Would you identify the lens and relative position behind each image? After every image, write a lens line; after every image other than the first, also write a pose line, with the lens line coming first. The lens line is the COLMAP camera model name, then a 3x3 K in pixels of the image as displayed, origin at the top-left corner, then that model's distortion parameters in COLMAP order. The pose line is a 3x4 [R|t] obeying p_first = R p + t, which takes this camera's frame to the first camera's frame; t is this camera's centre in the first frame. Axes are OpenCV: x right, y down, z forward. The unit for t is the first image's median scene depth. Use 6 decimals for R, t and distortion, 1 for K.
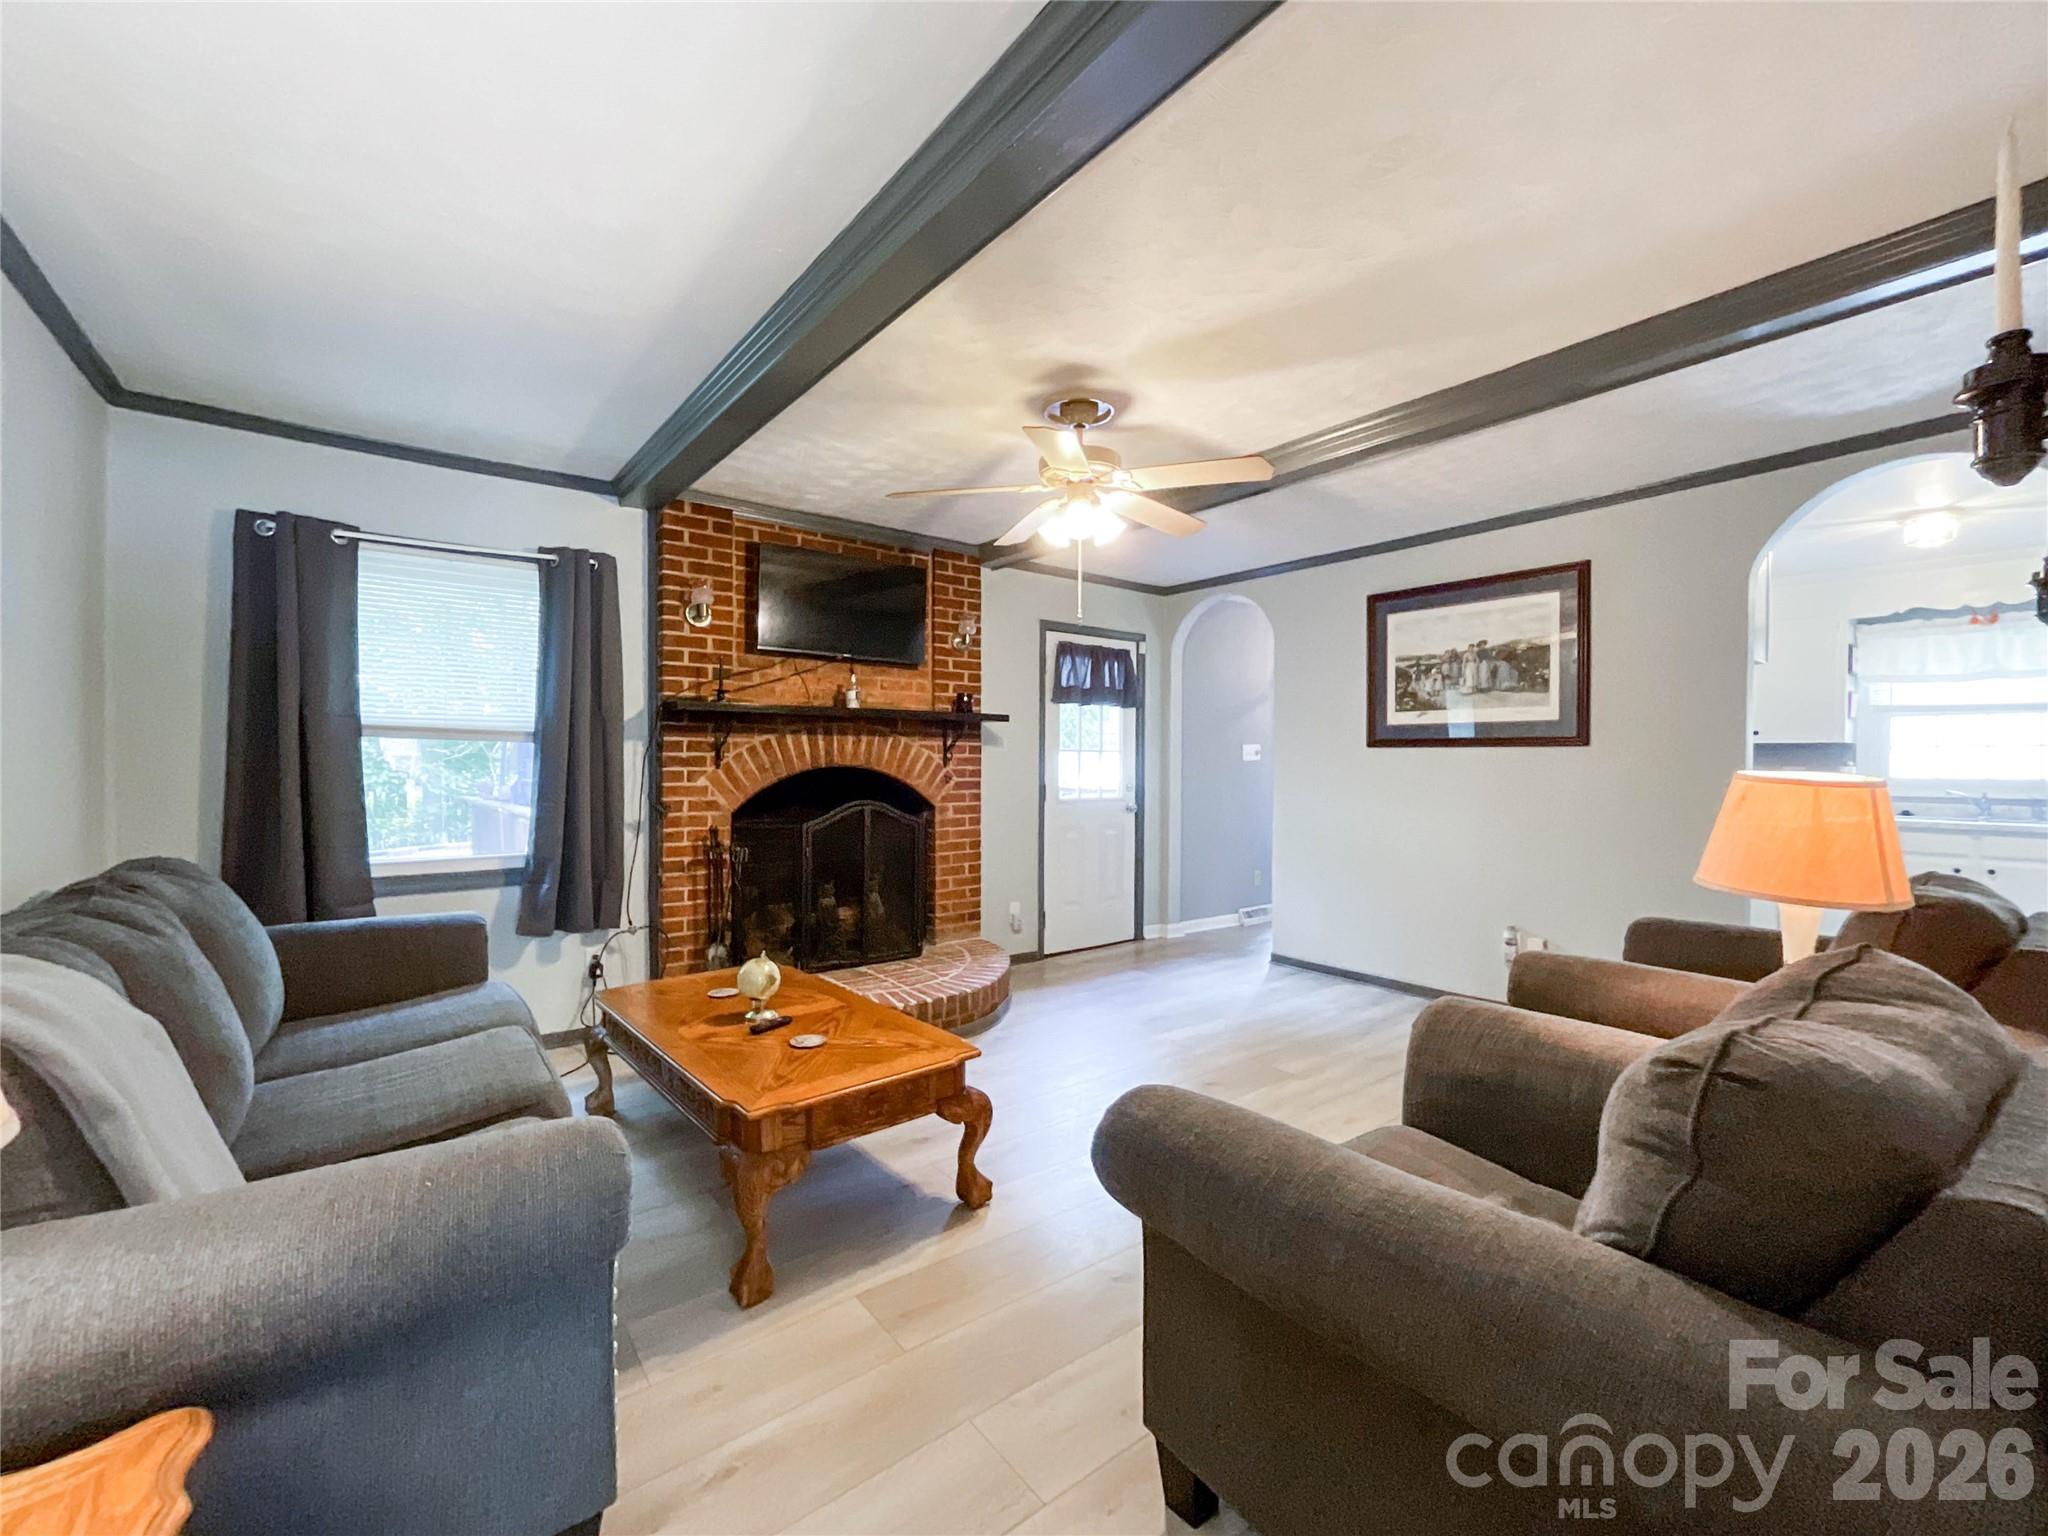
lens RADIAL K [[829.7, 0, 1037.3], [0, 829.7, 772.0], [0, 0, 1]] dist [-0.018237, 0.000098]
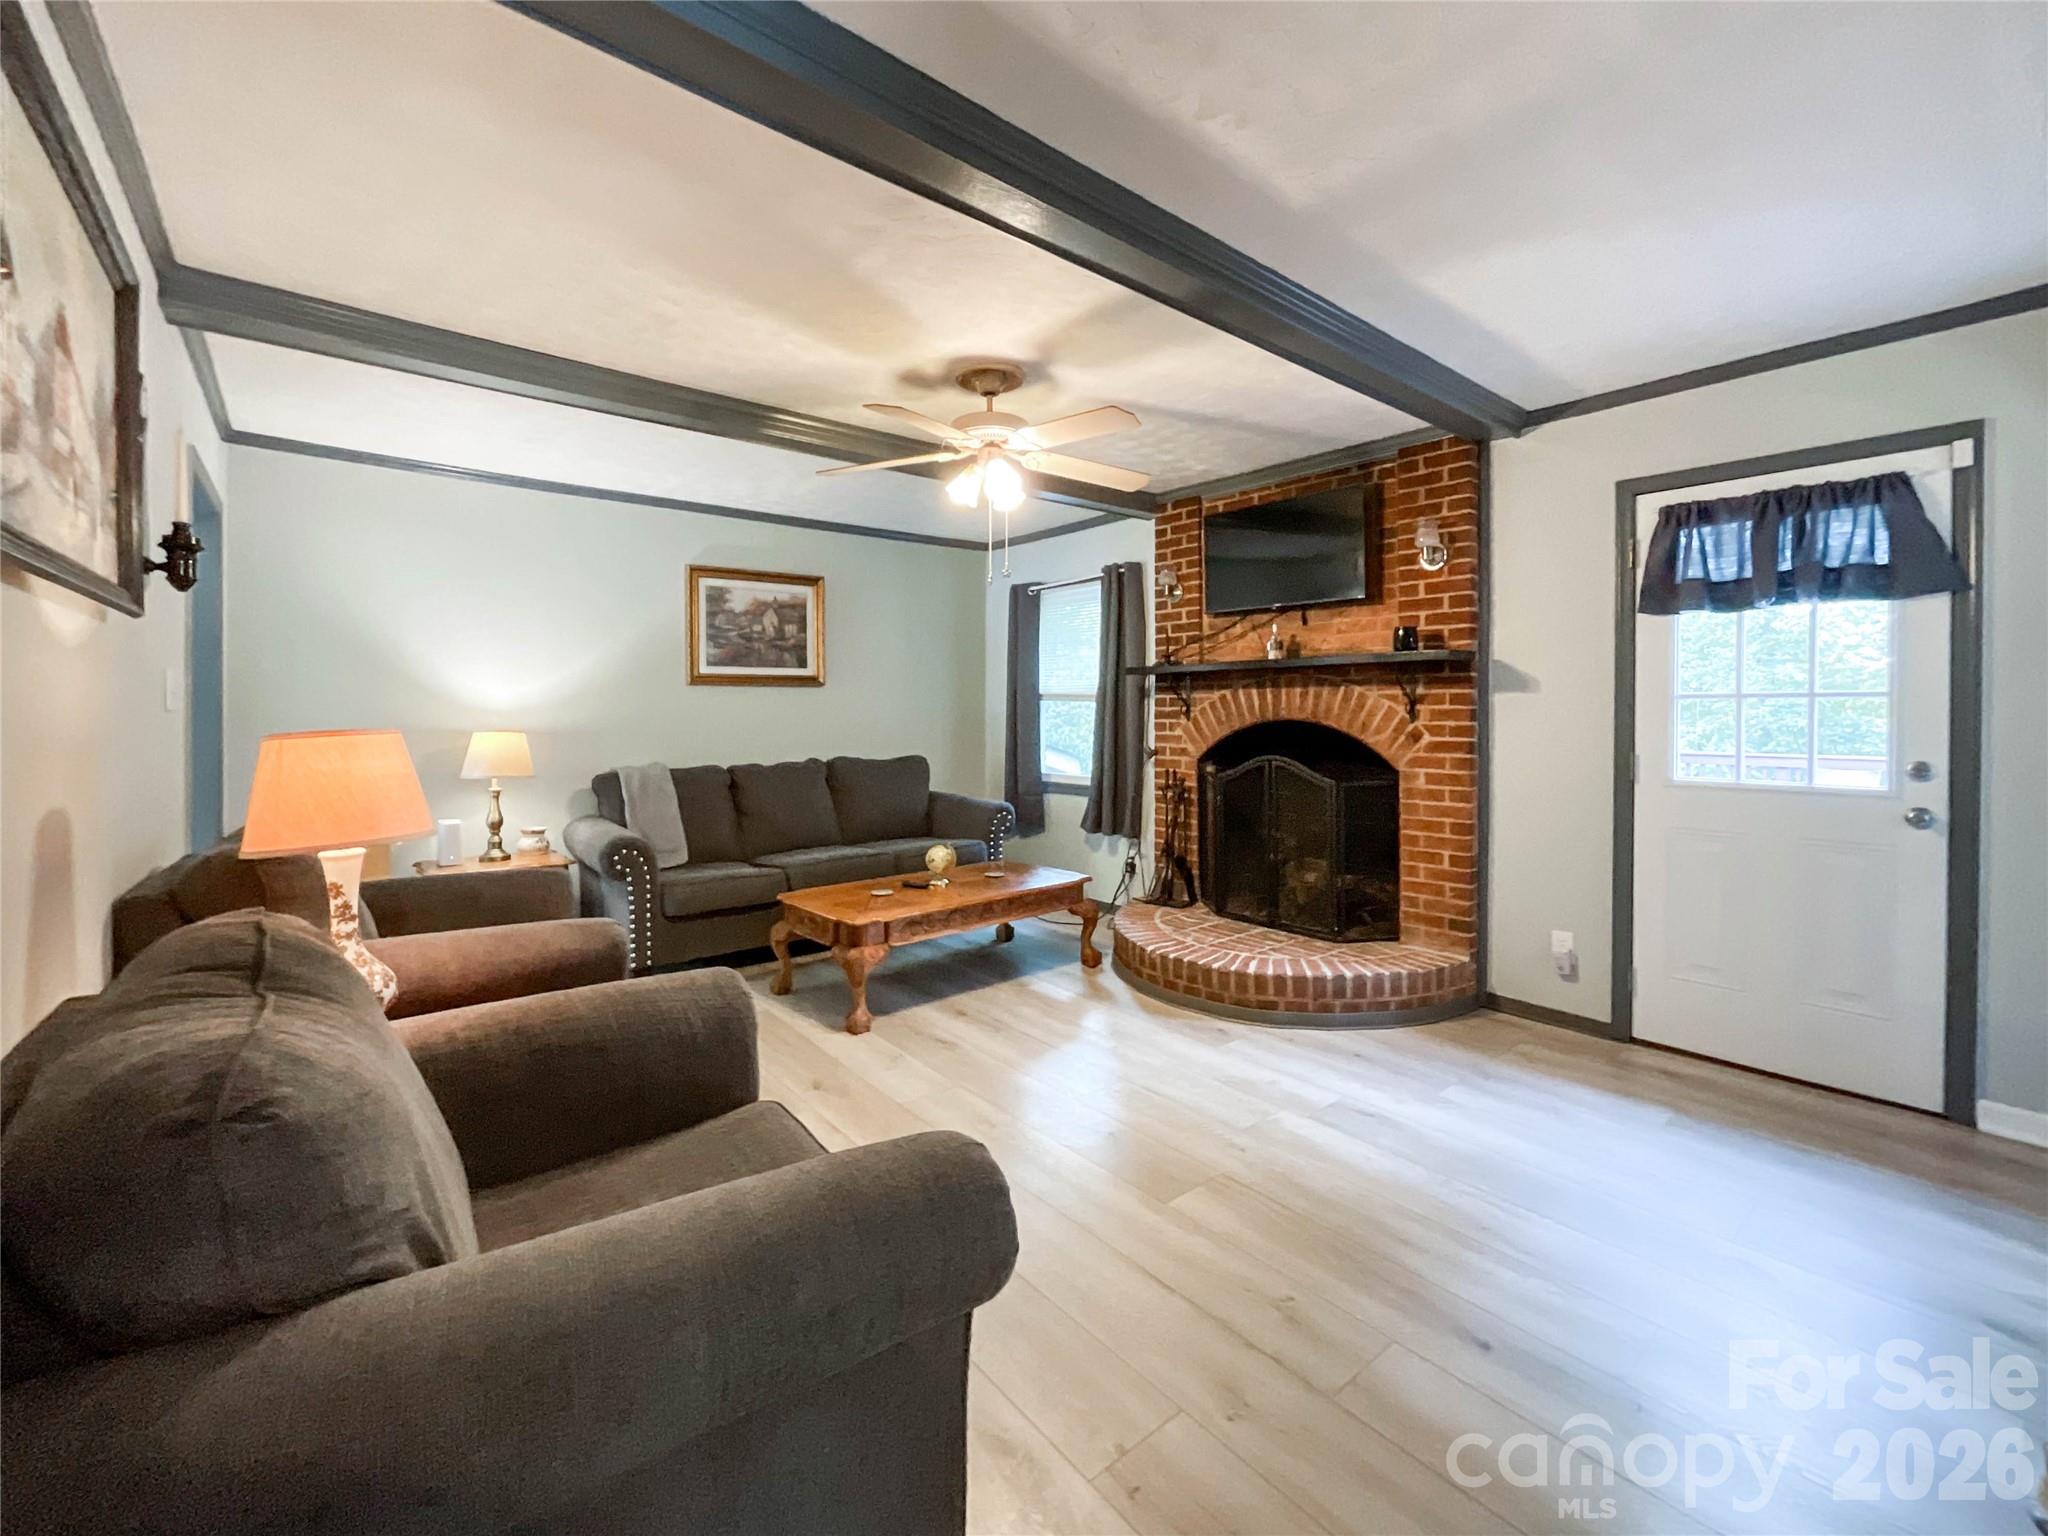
lens RADIAL K [[874.9, 0, 1046.2], [0, 874.9, 724.8], [0, 0, 1]] dist [-0.012398, 0.000250]
pose [[0.031978, 0.012491, -0.999411, 0.775683], [-0.012849, 0.999844, 0.012085, -0.009742], [0.999406, 0.012455, 0.032134, 0.695153]]
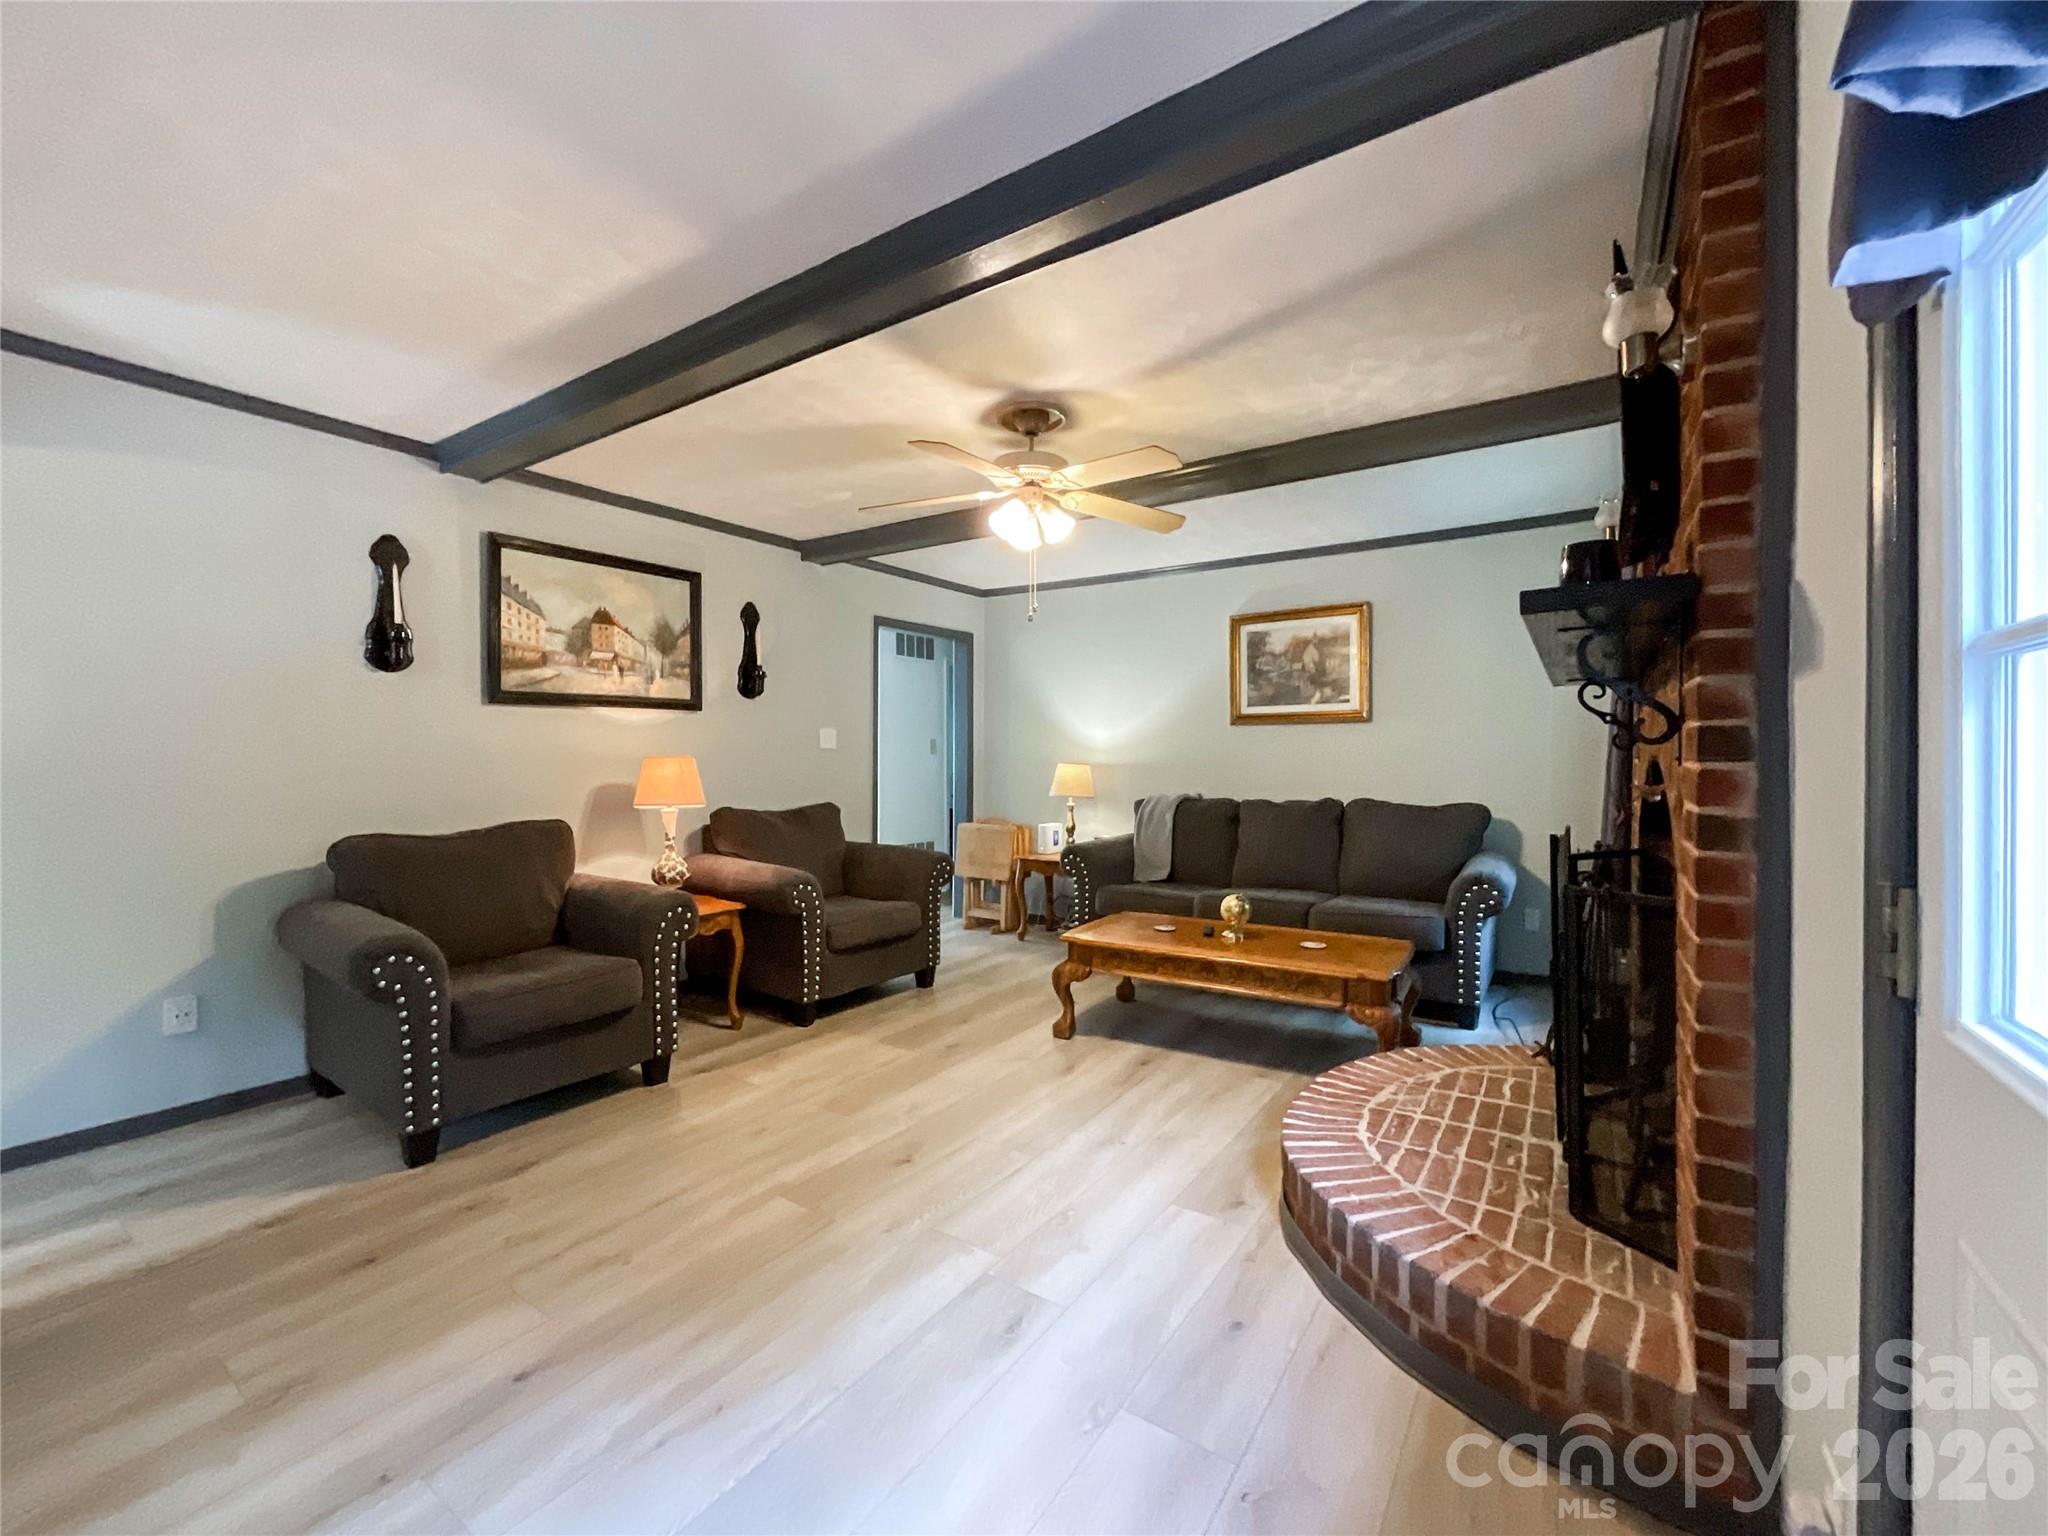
lens RADIAL K [[858.5, 0, 1024.0], [0, 858.5, 768.0], [0, 0, 1]] dist [-0.020529, 0.000500]
pose [[-0.955386, 0.002361, -0.295349, 0.257982], [-0.006339, 0.999574, 0.028496, -0.013788], [0.295291, 0.029097, -0.954964, 1.375206]]
